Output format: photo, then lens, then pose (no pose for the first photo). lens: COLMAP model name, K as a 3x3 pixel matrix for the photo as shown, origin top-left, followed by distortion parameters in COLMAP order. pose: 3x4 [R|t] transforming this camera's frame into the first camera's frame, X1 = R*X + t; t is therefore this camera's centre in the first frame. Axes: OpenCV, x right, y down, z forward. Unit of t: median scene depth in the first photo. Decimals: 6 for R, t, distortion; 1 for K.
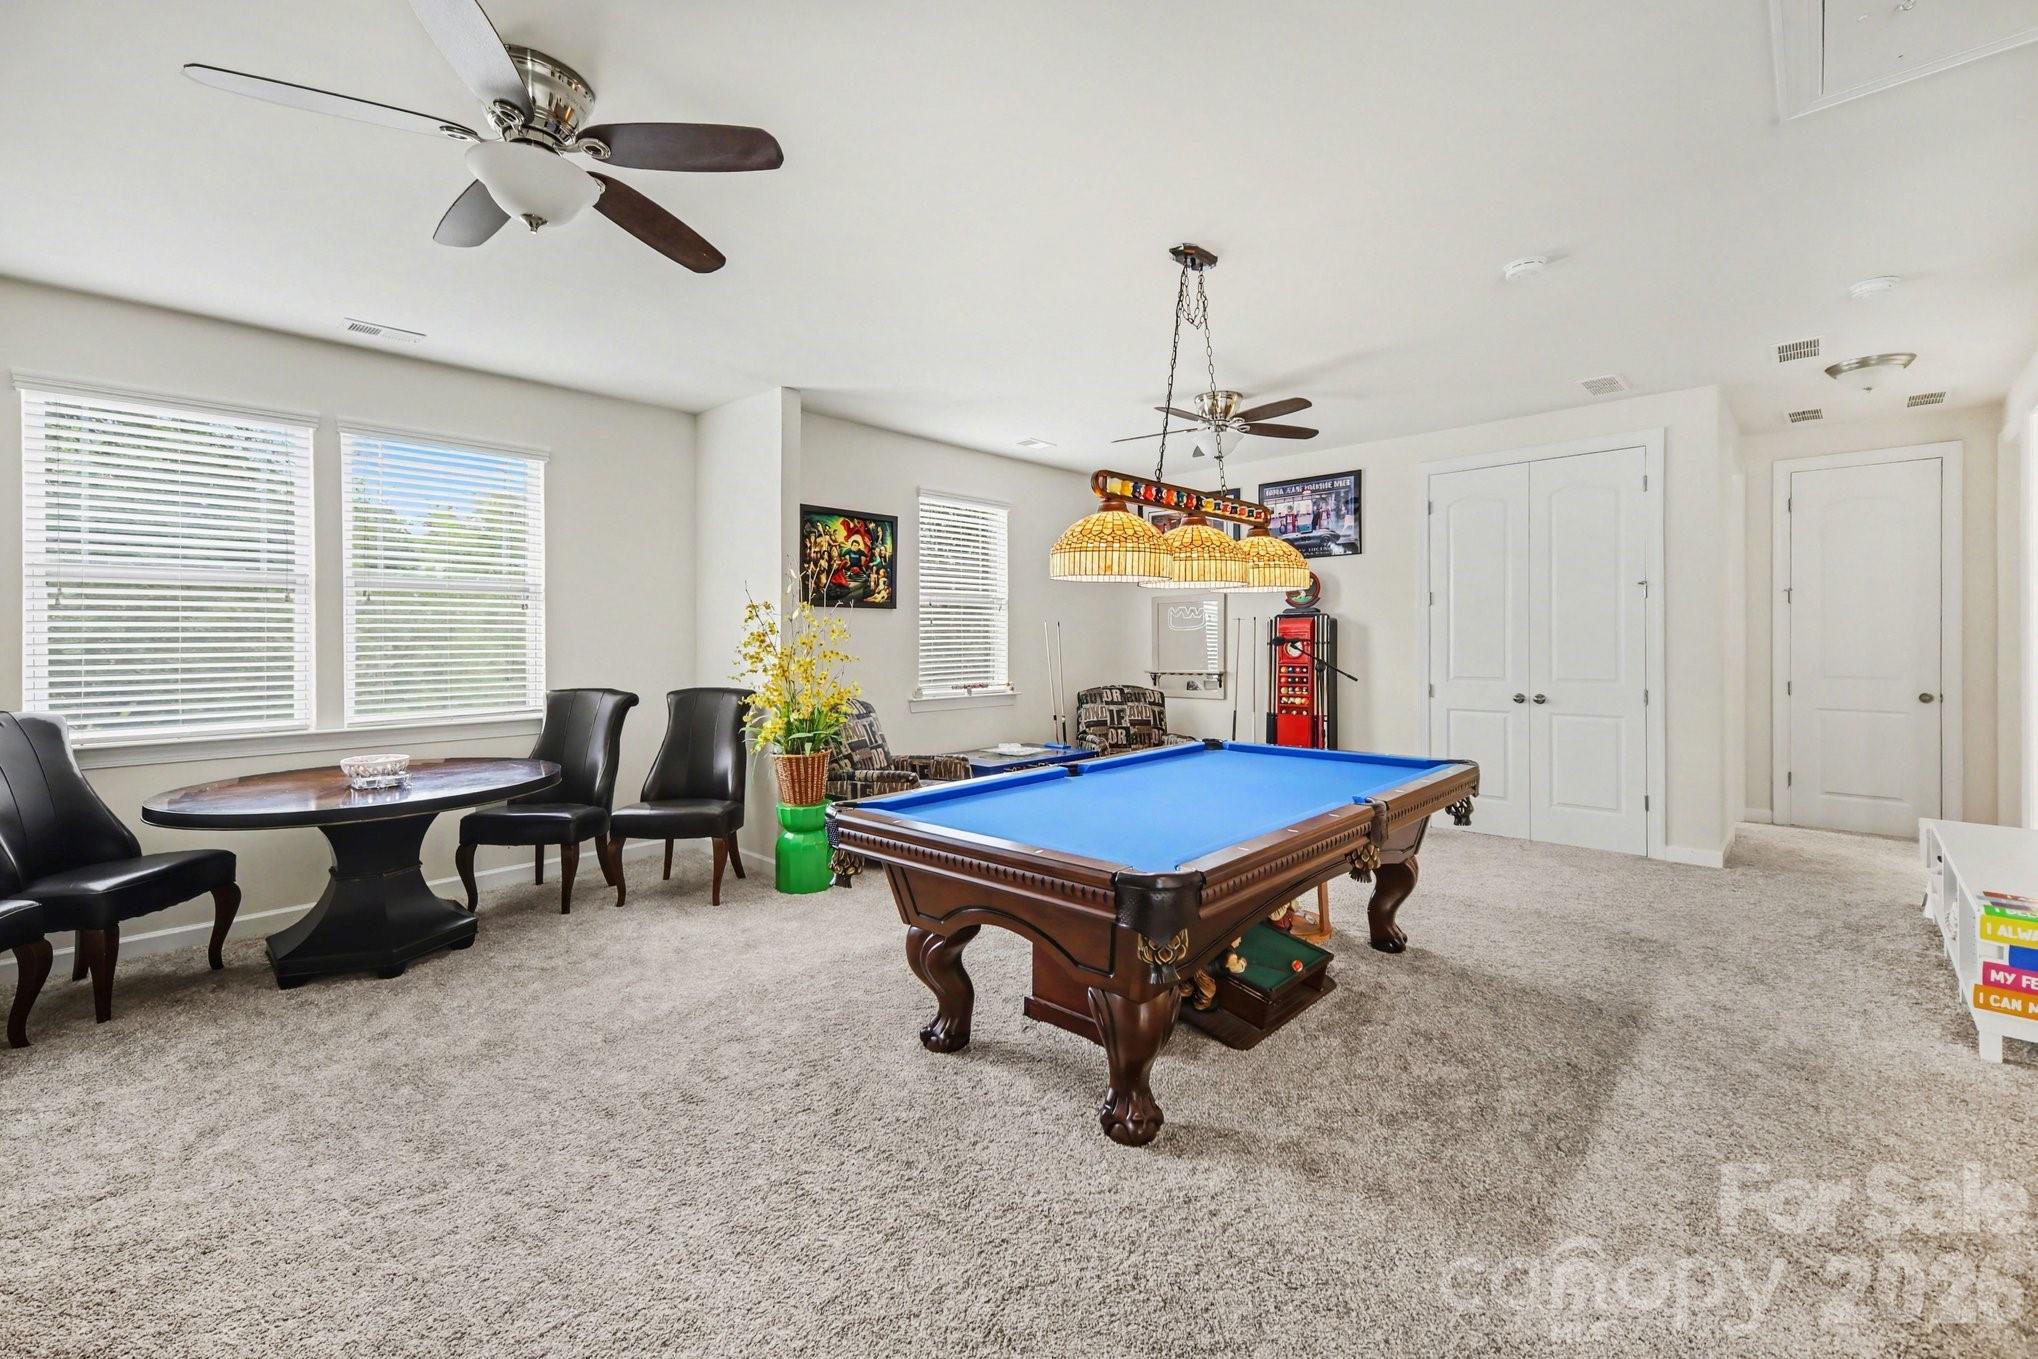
lens RADIAL K [[860.6, 0, 1024.8], [0, 860.6, 614.4], [0, 0, 1]] dist [0.001187, -0.000226]
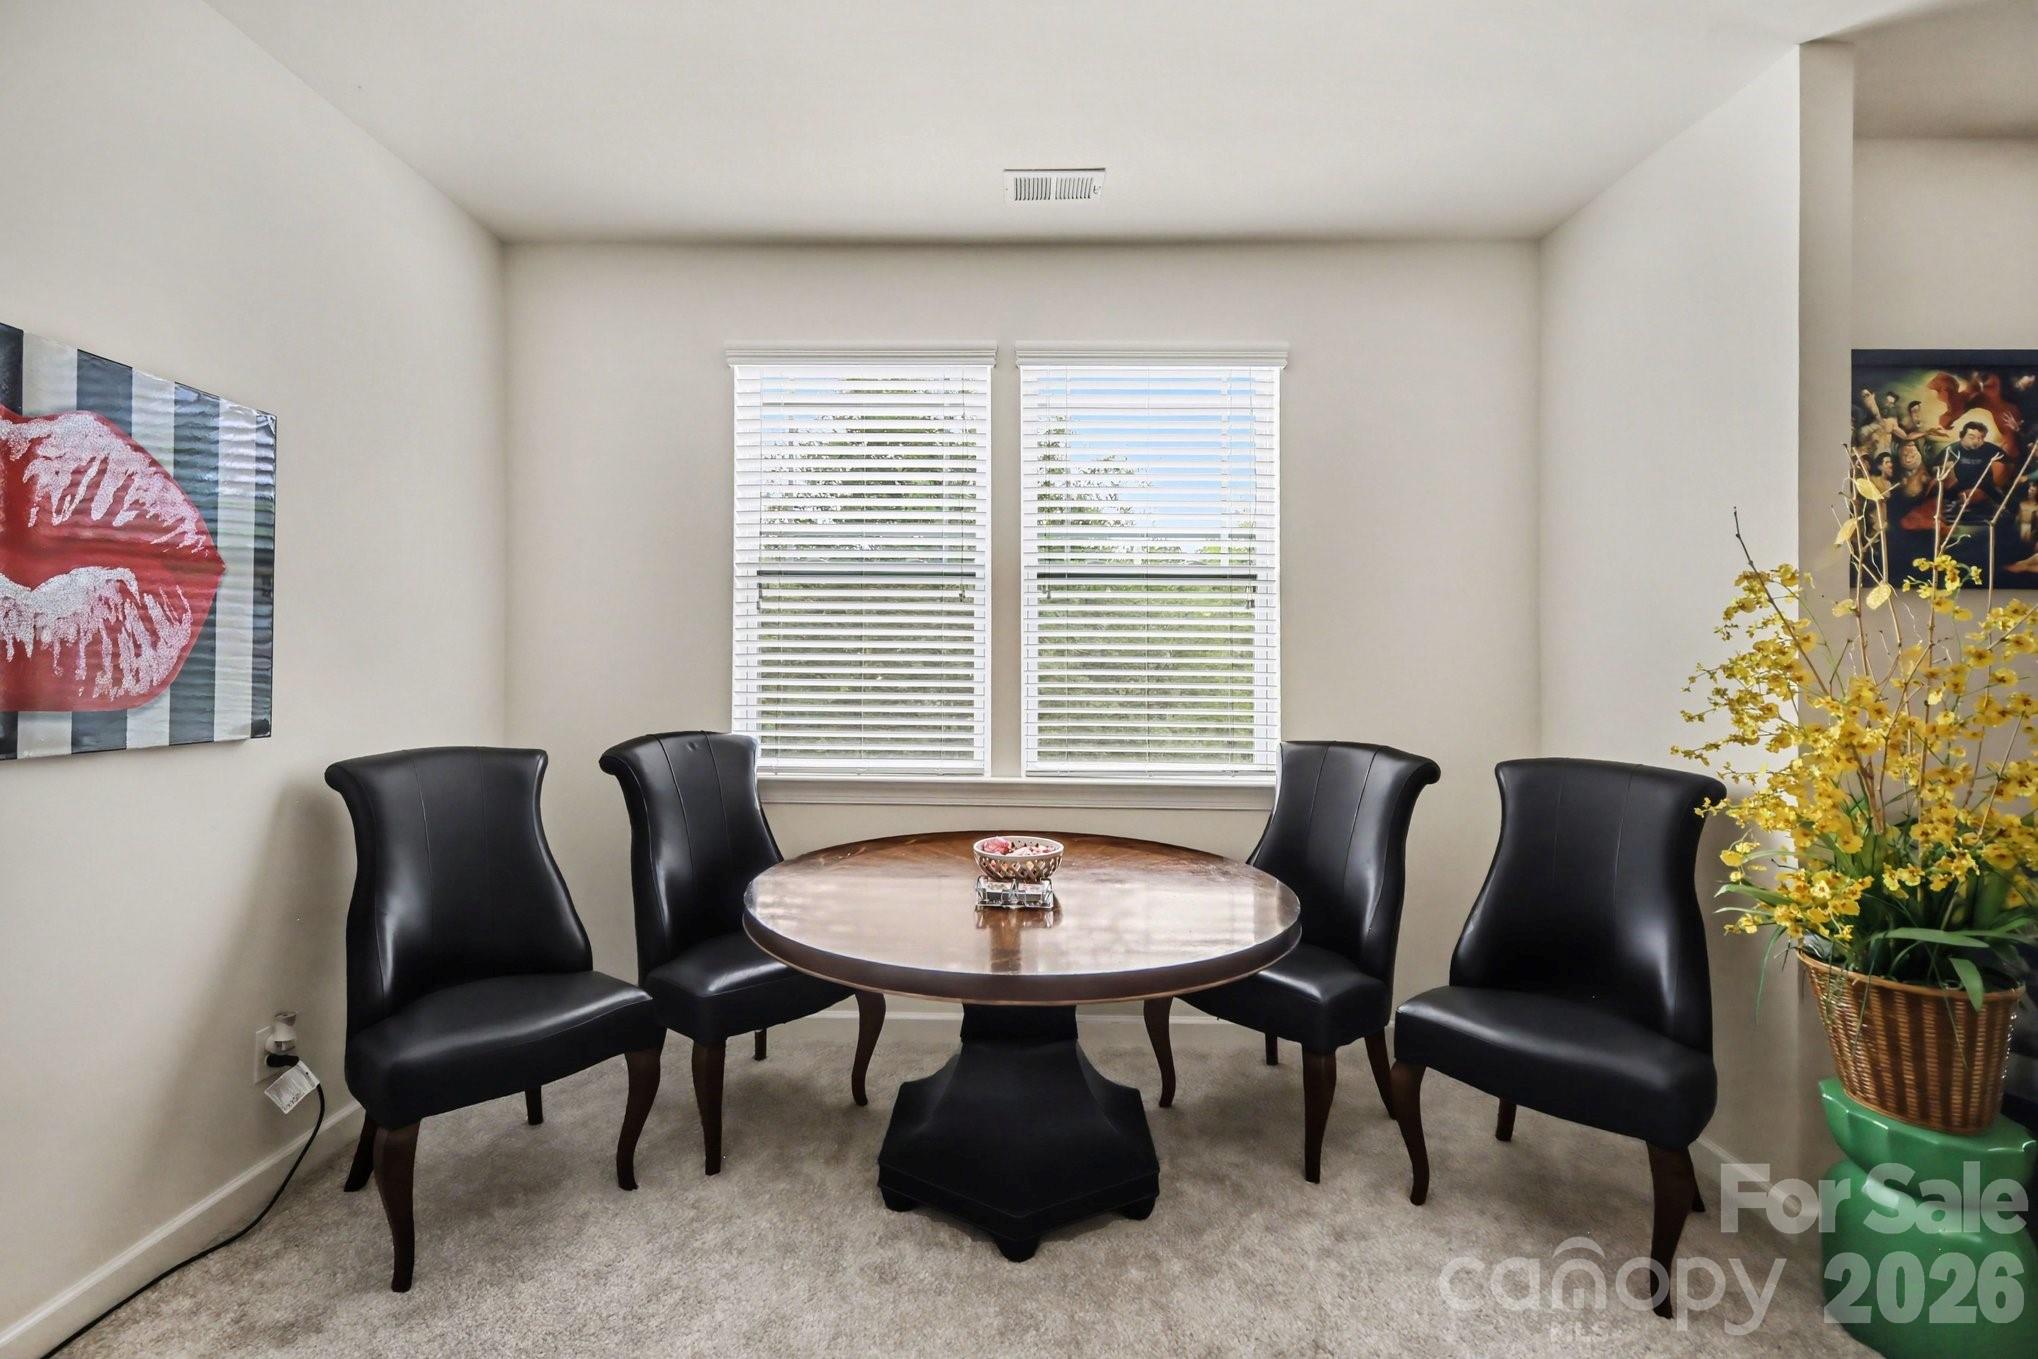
lens RADIAL K [[880.0, 0, 1012.9], [0, 880.0, 656.3], [0, 0, 1]] dist [0.020169, -0.000235]
pose [[0.677257, 0.009584, -0.735684, -0.245092], [0.010139, 0.999699, 0.022358, 0.014563], [0.735677, -0.022601, 0.676956, 0.474661]]
